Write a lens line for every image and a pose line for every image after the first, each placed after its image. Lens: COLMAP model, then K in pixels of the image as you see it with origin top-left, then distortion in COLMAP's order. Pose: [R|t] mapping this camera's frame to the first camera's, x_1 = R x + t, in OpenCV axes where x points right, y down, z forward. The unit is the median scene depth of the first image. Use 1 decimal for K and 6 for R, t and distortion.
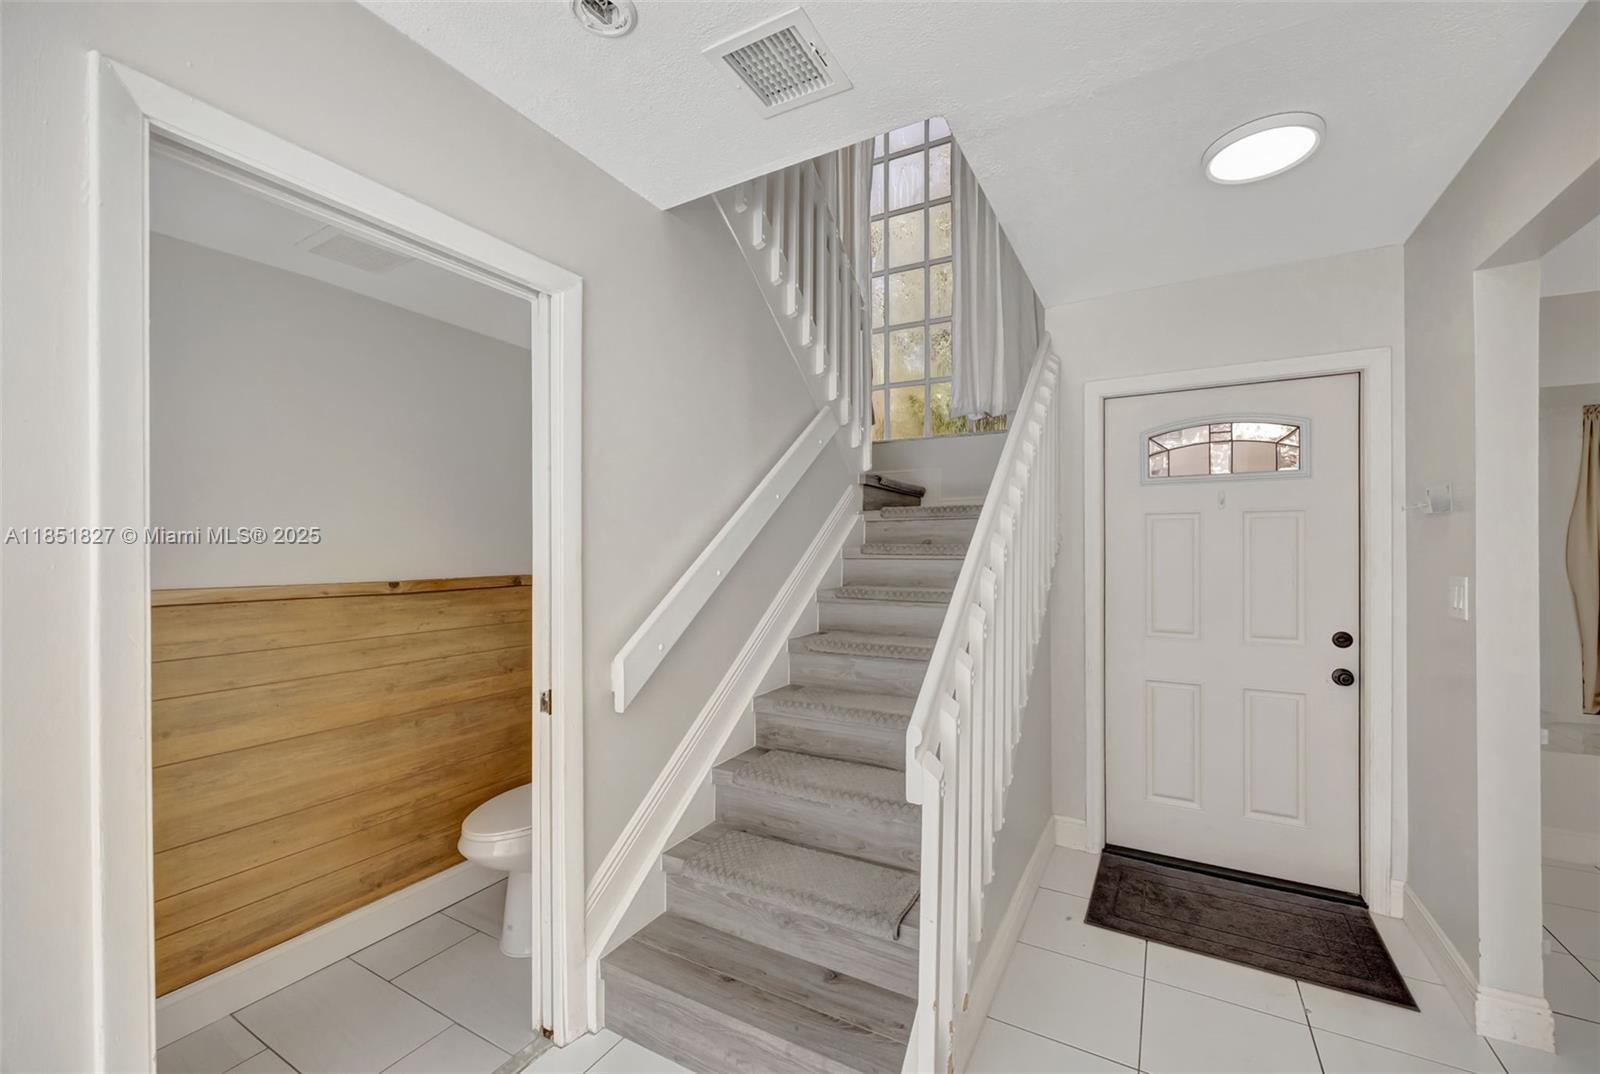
lens RADIAL K [[649.0, 0, 798.8], [0, 649.0, 548.7], [0, 0, 1]] dist [-0.000696, -0.000021]
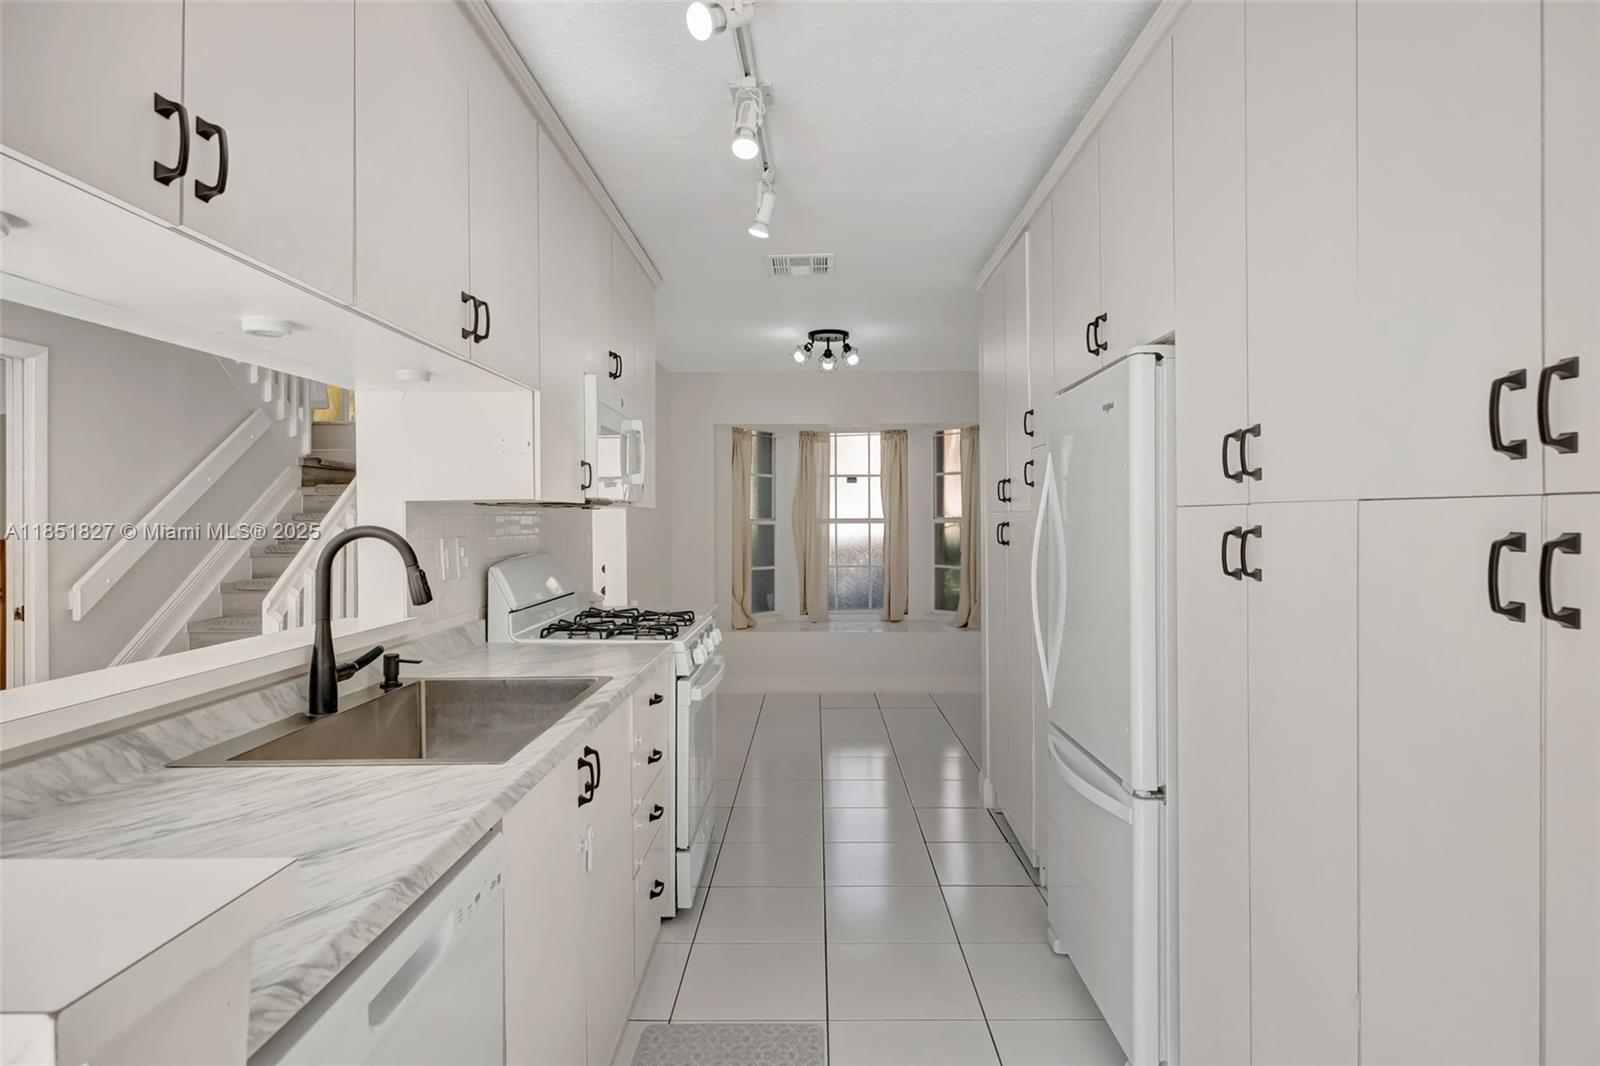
lens RADIAL K [[853.4, 0, 814.0], [0, 853.4, 513.9], [0, 0, 1]] dist [0.001894, -0.001639]
pose [[0.865951, 0.000161, 0.500129, 0.182235], [-0.000023, 1.000000, -0.000281, -0.006085], [-0.500129, 0.000232, 0.865951, -1.296968]]
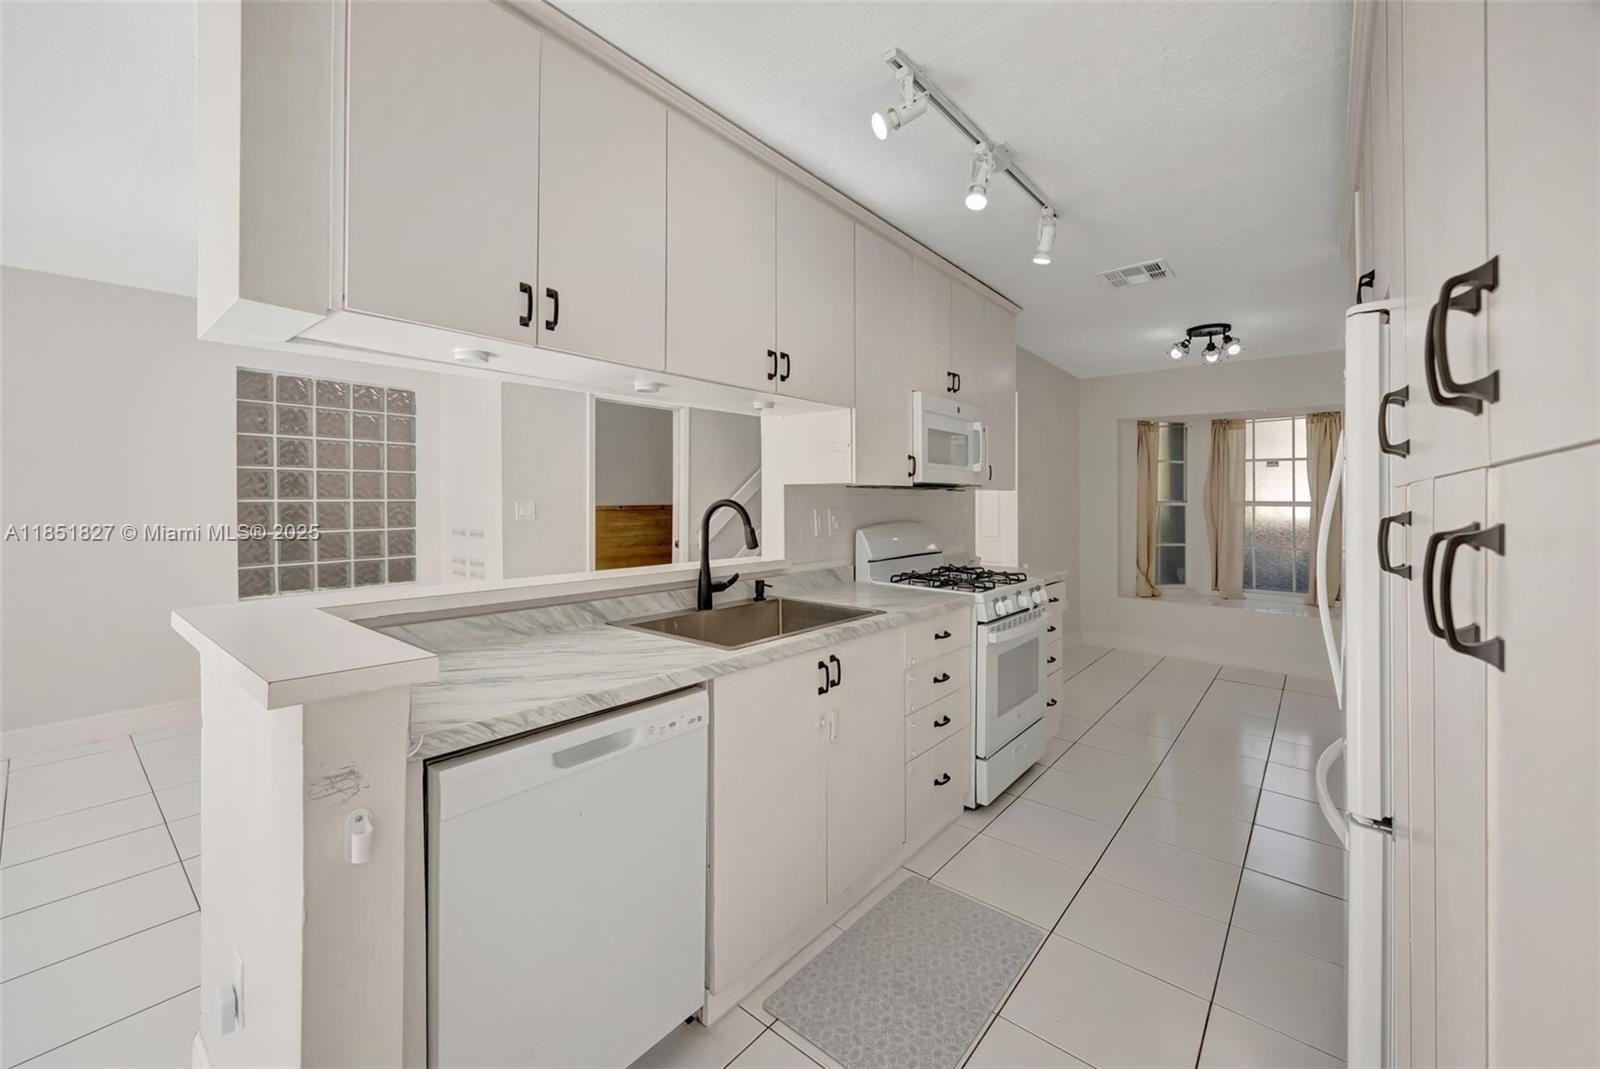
lens RADIAL K [[642.6, 0, 793.2], [0, 642.6, 493.8], [0, 0, 1]] dist [0.000650, 0.001369]
pose [[0.985317, 0.008674, -0.170515, 0.476747], [-0.008732, 0.999962, 0.000406, -0.004936], [0.170512, 0.001089, 0.985355, -1.354900]]
